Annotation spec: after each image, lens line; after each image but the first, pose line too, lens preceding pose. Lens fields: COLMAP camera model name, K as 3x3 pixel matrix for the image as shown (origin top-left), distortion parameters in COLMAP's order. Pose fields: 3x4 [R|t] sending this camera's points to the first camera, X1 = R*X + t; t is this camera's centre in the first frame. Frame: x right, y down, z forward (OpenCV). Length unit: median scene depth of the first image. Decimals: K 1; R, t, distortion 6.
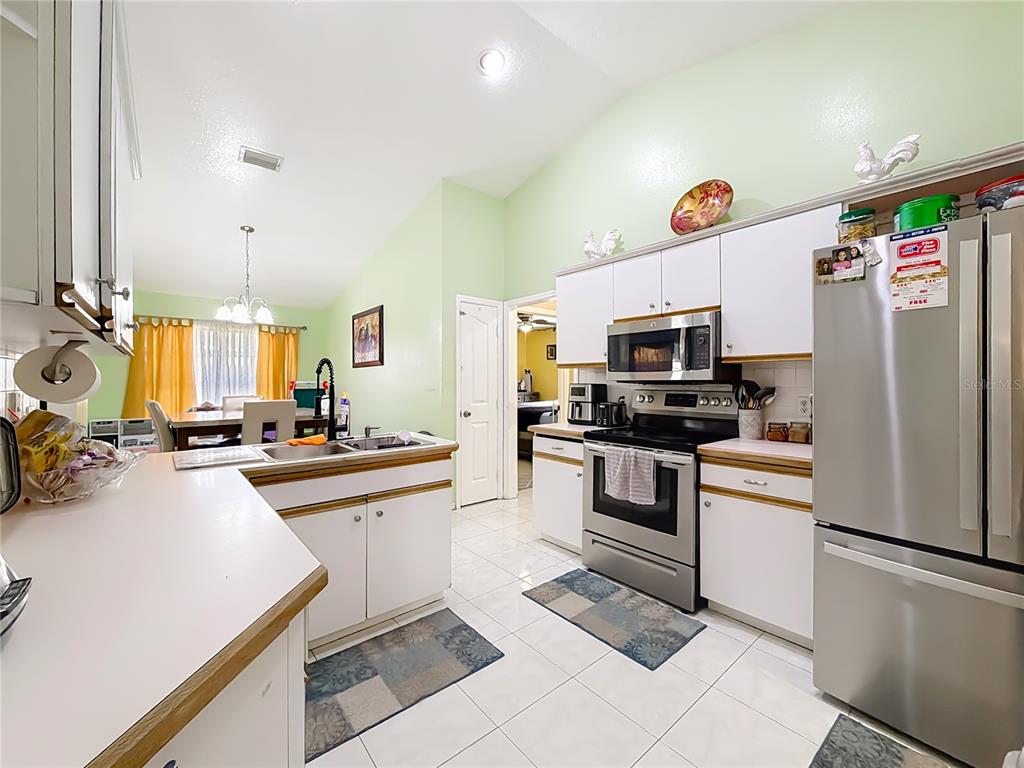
lens RADIAL K [[419.2, 0, 512.0], [0, 419.2, 384.0], [0, 0, 1]] dist [0.001726, 0.000122]
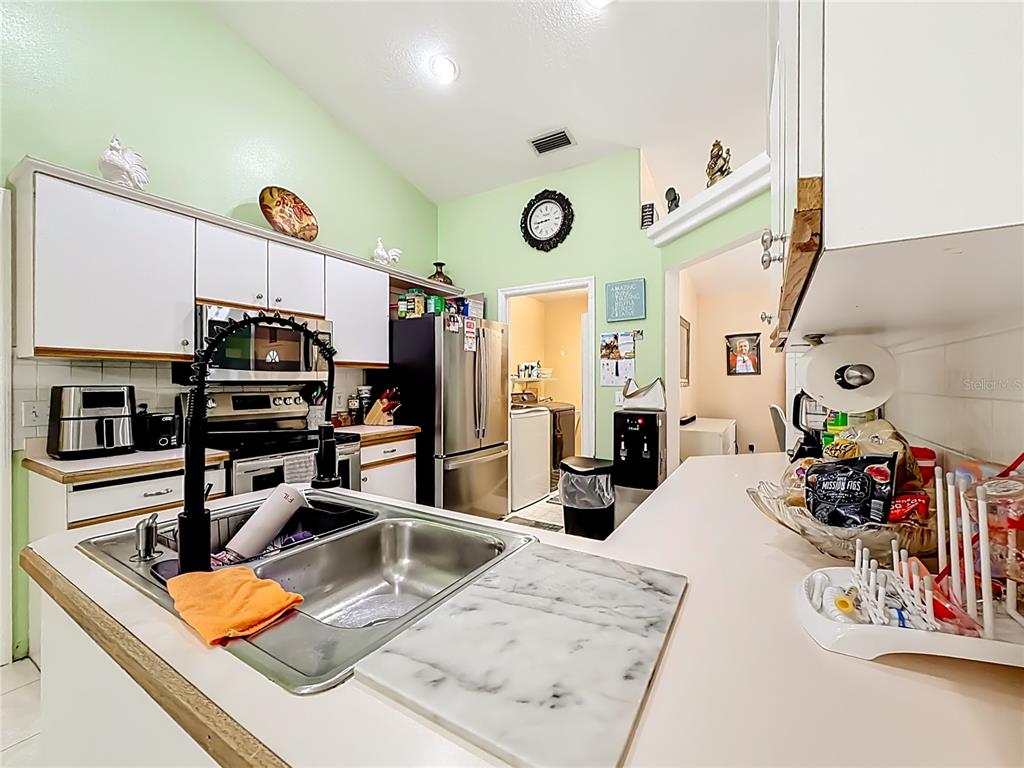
lens RADIAL K [[419.2, 0, 512.0], [0, 419.2, 384.0], [0, 0, 1]] dist [0.001726, 0.000122]
pose [[-0.315883, -0.002757, 0.948794, -0.688292], [0.006316, 0.999968, 0.005009, -0.003242], [-0.948777, 0.007575, -0.315855, 0.789492]]
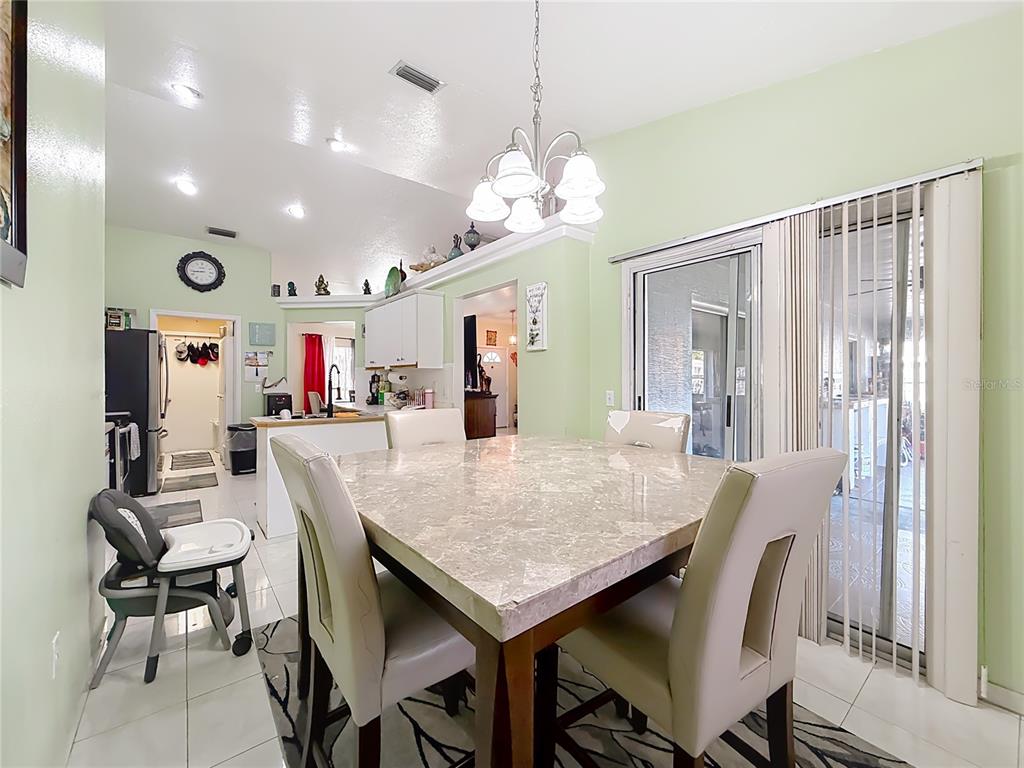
lens RADIAL K [[419.2, 0, 512.0], [0, 419.2, 384.0], [0, 0, 1]] dist [0.001726, 0.000122]
pose [[-0.999702, 0.001166, 0.024393, -1.023143], [0.001516, 0.999896, 0.014312, -0.007567], [-0.024374, 0.014345, -0.999600, 2.437091]]
